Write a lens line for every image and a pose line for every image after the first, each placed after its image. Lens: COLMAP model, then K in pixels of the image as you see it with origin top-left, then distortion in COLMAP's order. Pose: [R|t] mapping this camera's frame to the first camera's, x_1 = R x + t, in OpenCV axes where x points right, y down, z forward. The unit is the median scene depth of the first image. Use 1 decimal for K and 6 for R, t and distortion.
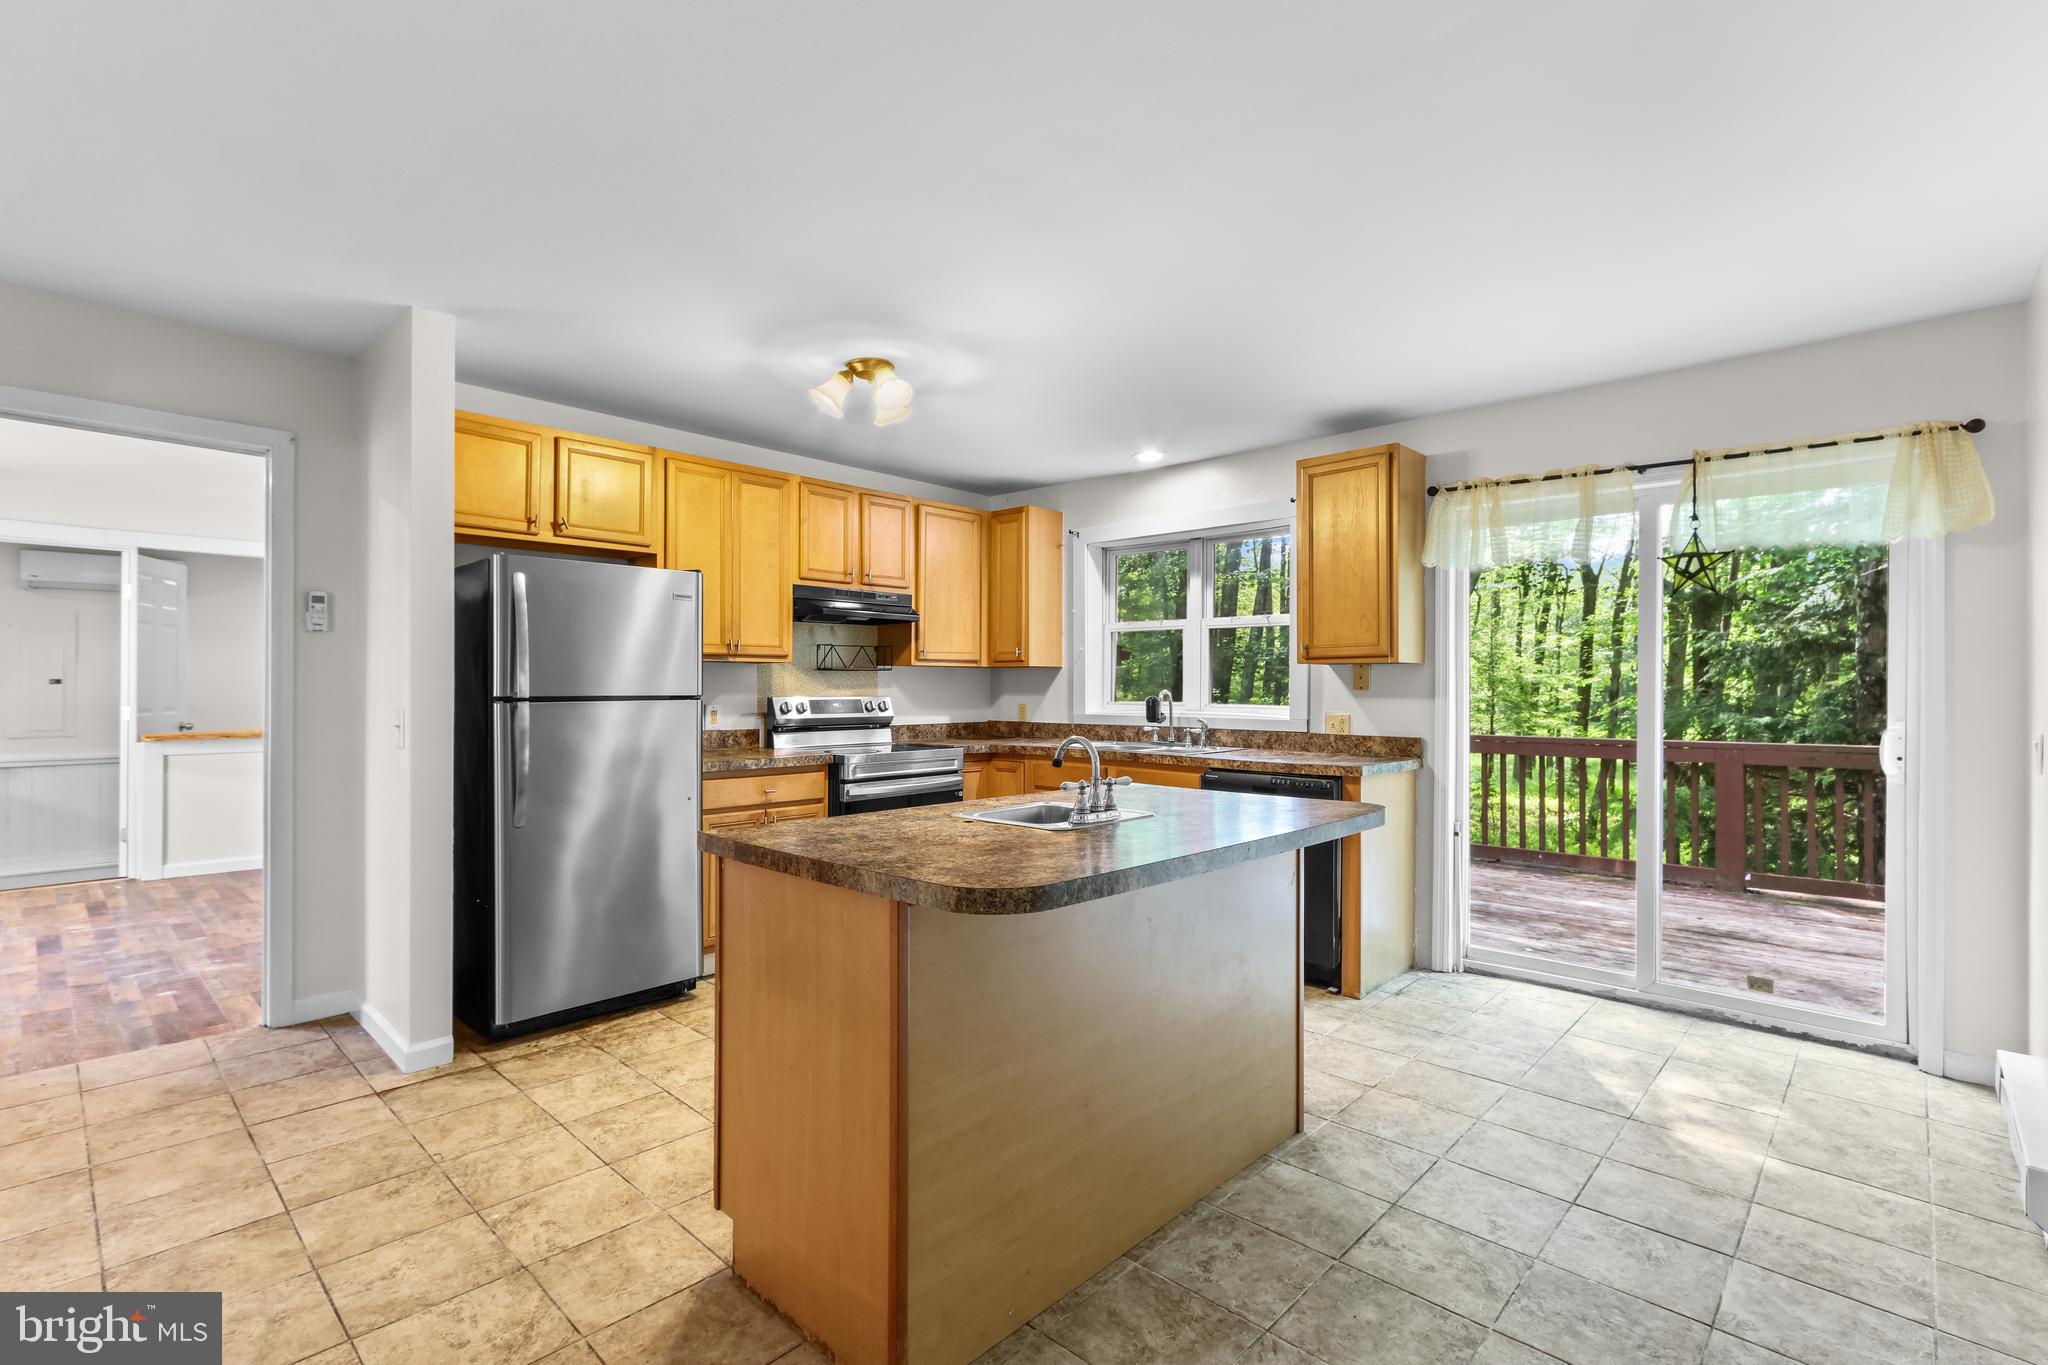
lens RADIAL K [[940.5, 0, 1006.7], [0, 940.5, 683.5], [0, 0, 1]] dist [-0.000570, 0.000327]
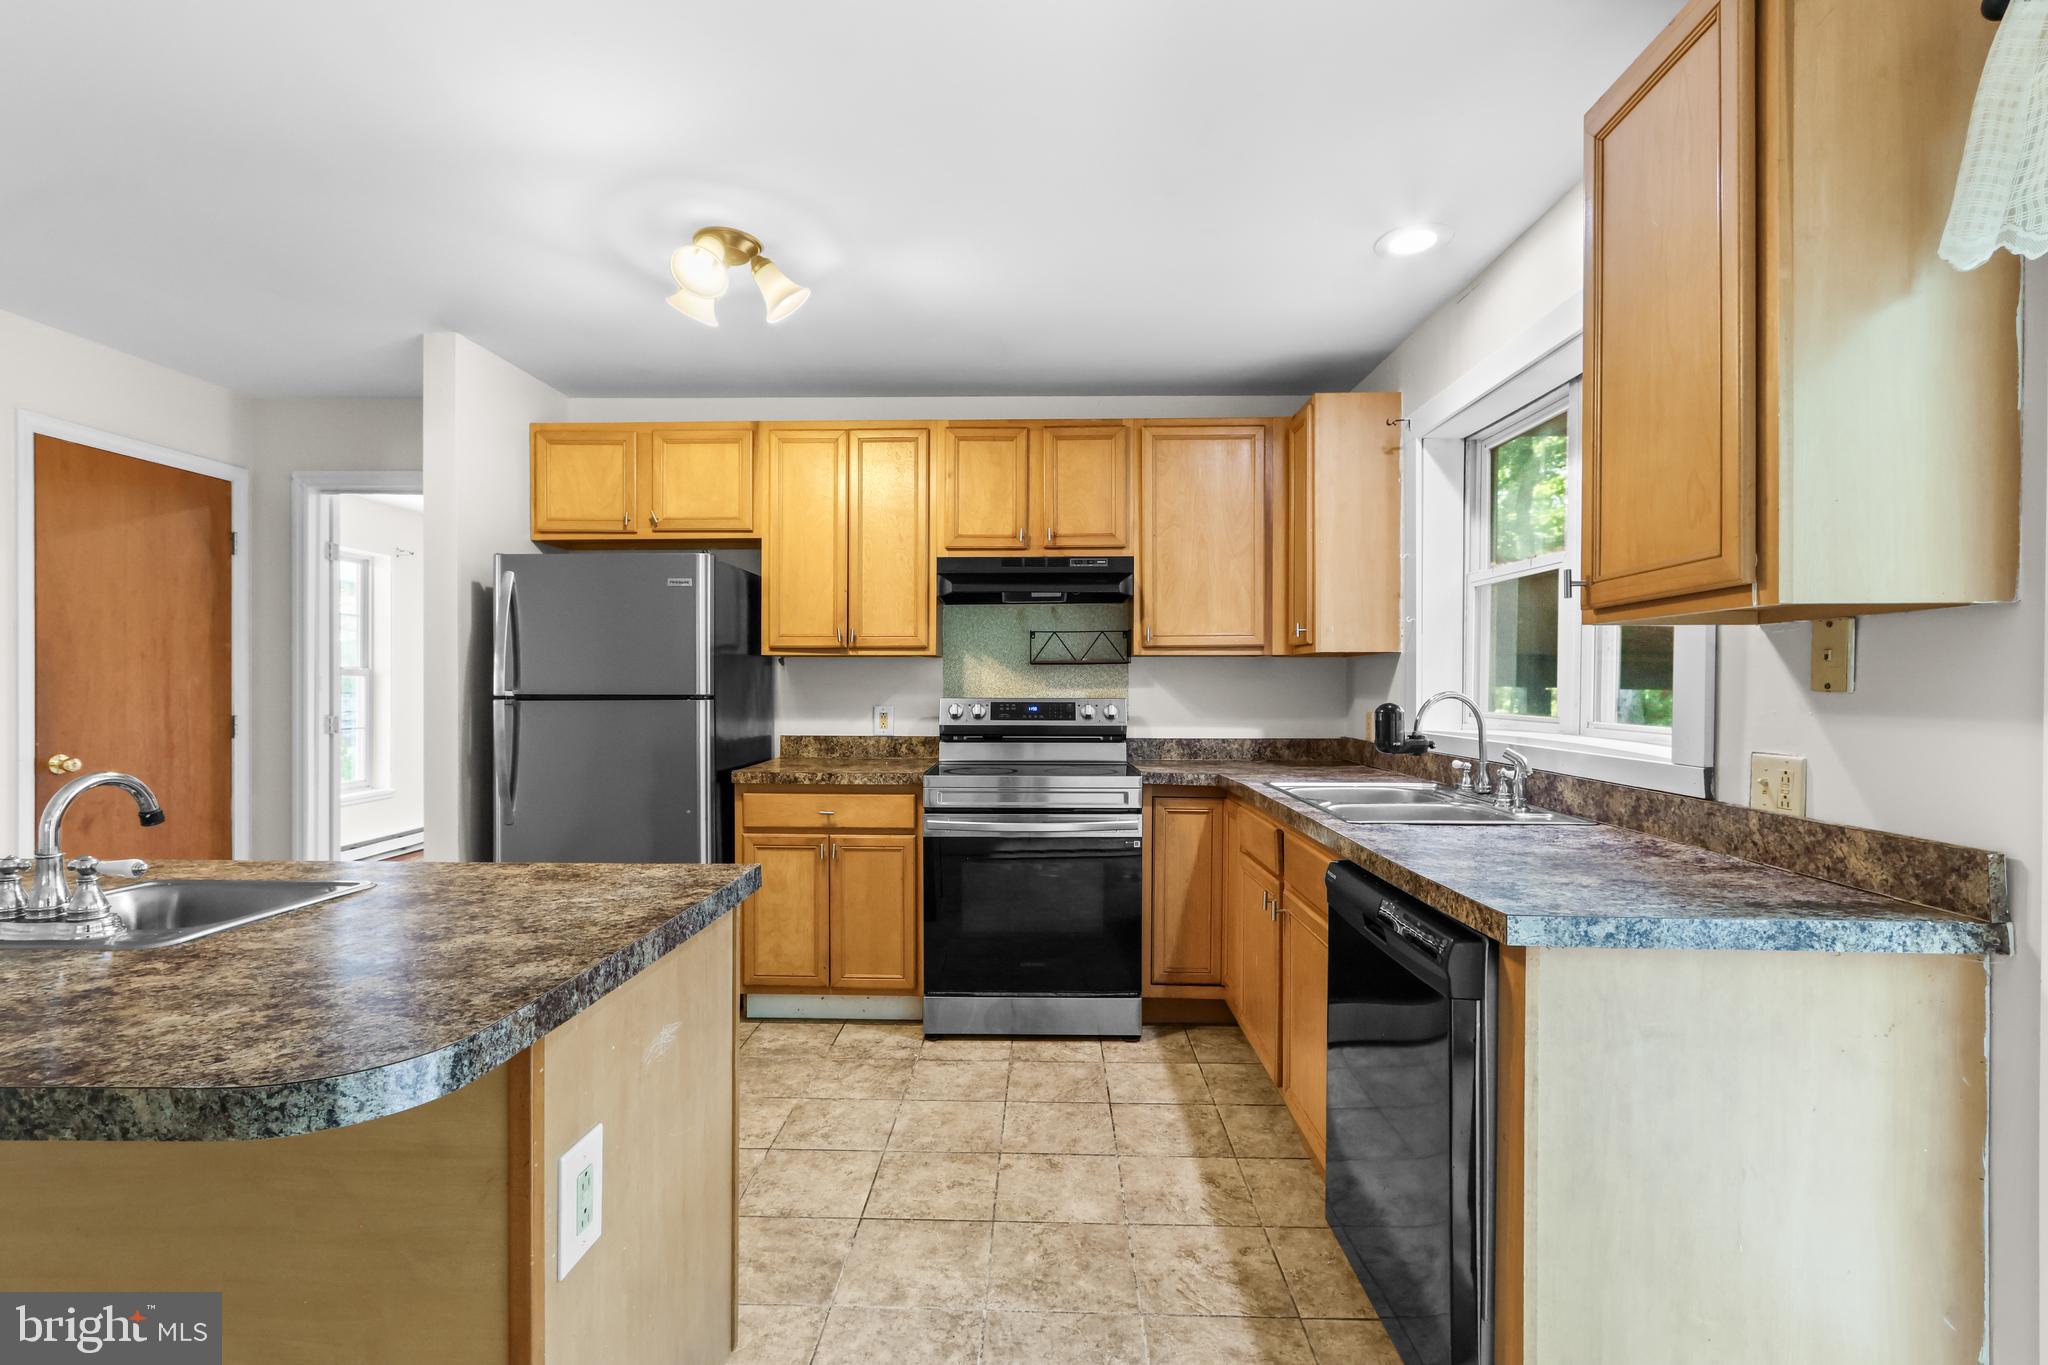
lens RADIAL K [[934.0, 0, 1011.8], [0, 934.0, 690.4], [0, 0, 1]] dist [0.000487, 0.000526]
pose [[0.668356, 0.002549, -0.743837, 0.413726], [0.001954, 0.999985, 0.005182, 0.003947], [0.743839, -0.004917, 0.668341, 0.520270]]
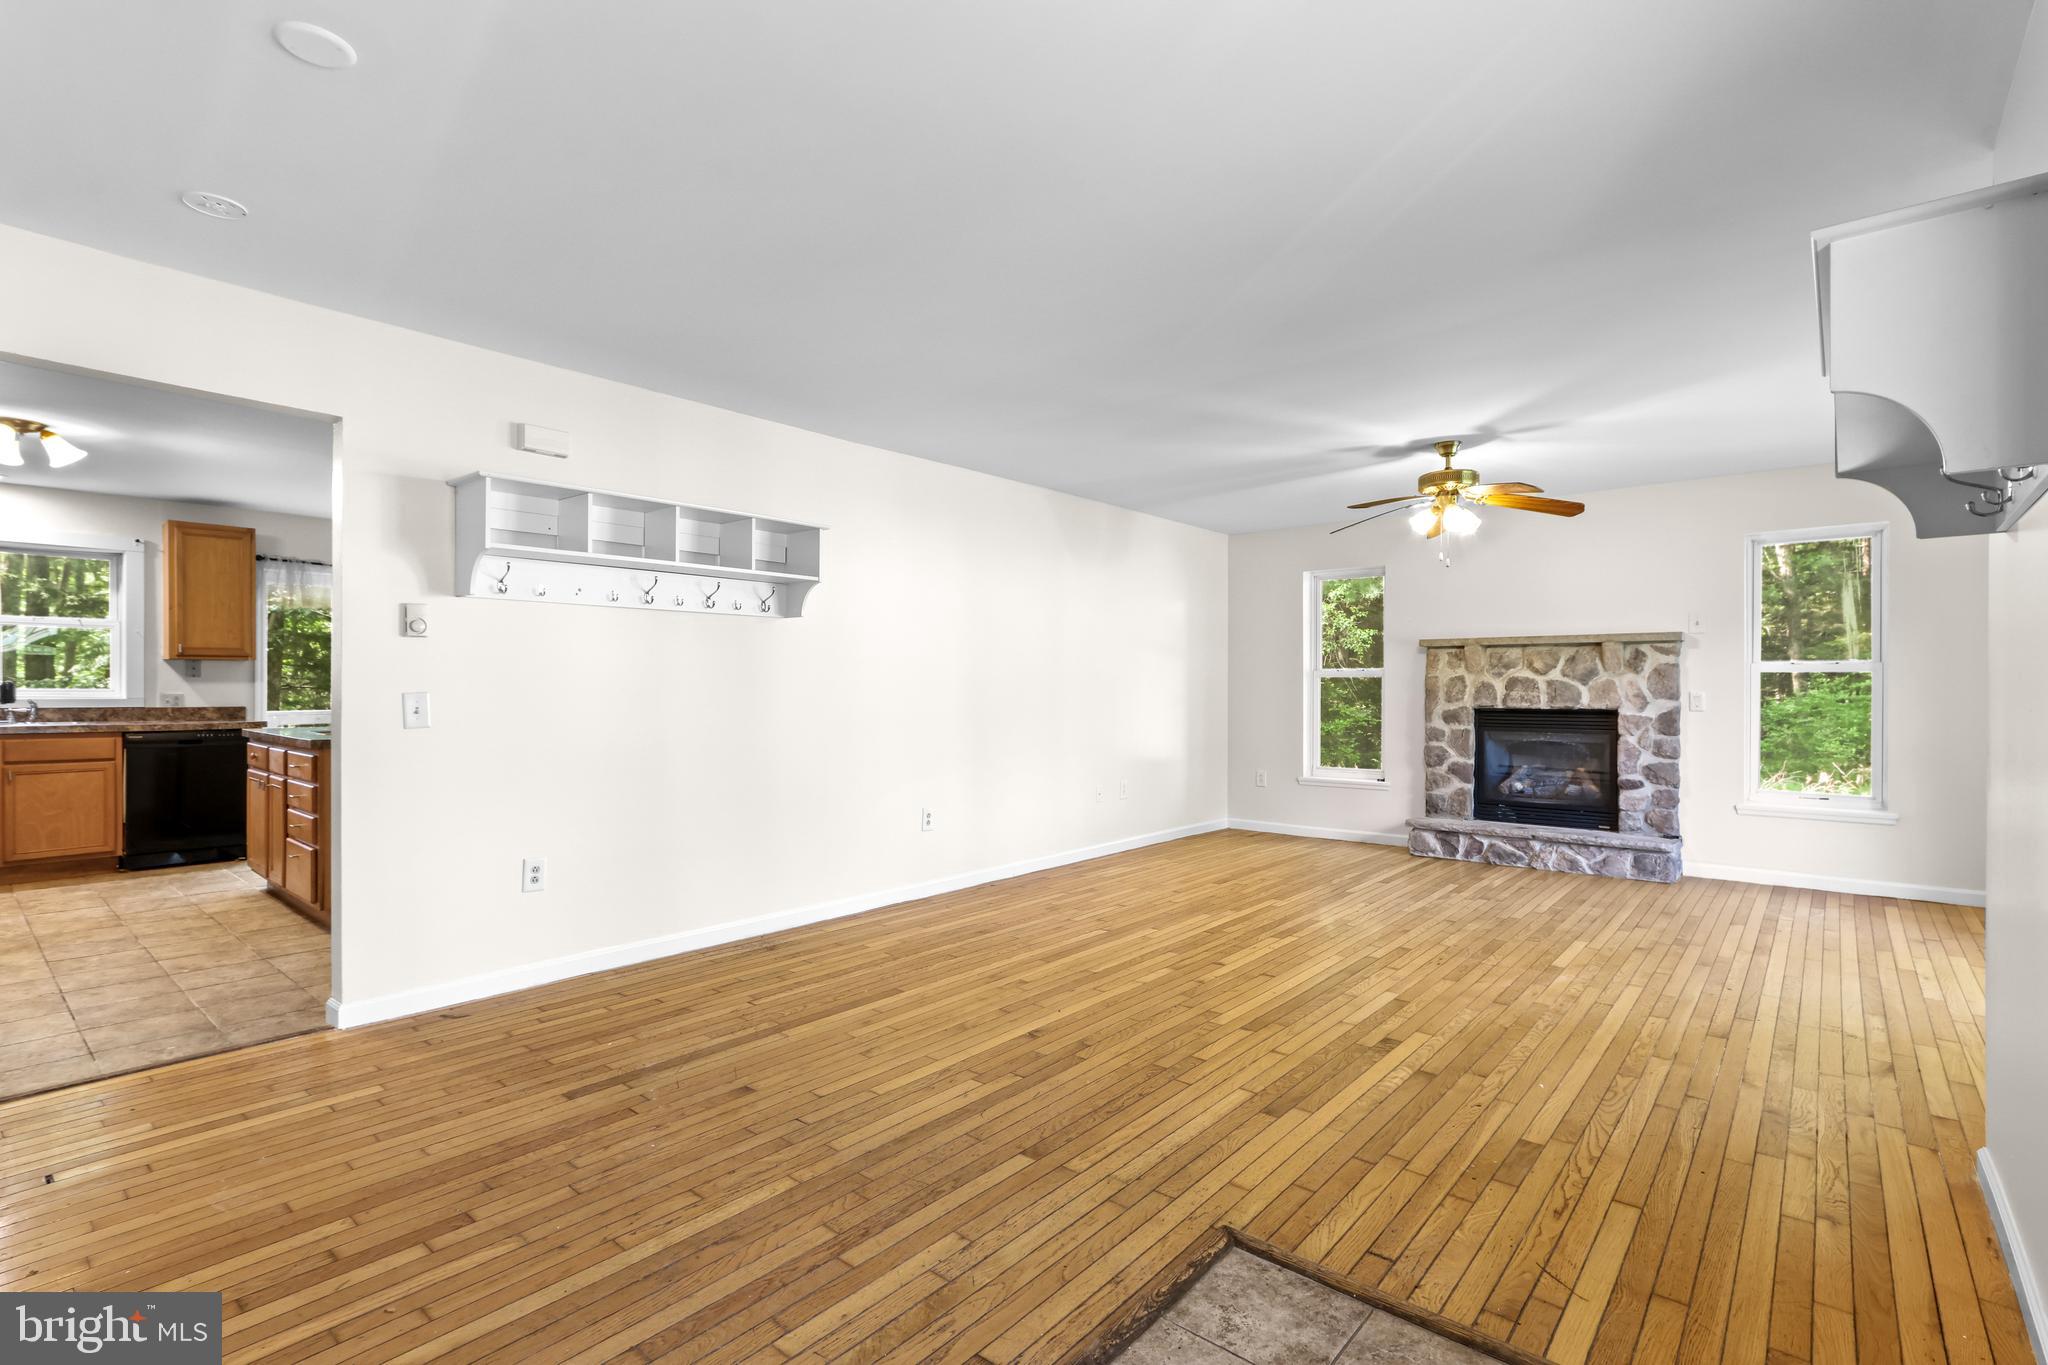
lens RADIAL K [[948.8, 0, 1012.4], [0, 948.8, 690.8], [0, 0, 1]] dist [0.000270, 0.001345]
pose [[-0.053034, -0.008565, 0.998556, -1.159036], [-0.007879, 0.999936, 0.008158, 0.006102], [-0.998562, -0.007435, -0.053098, -0.217575]]
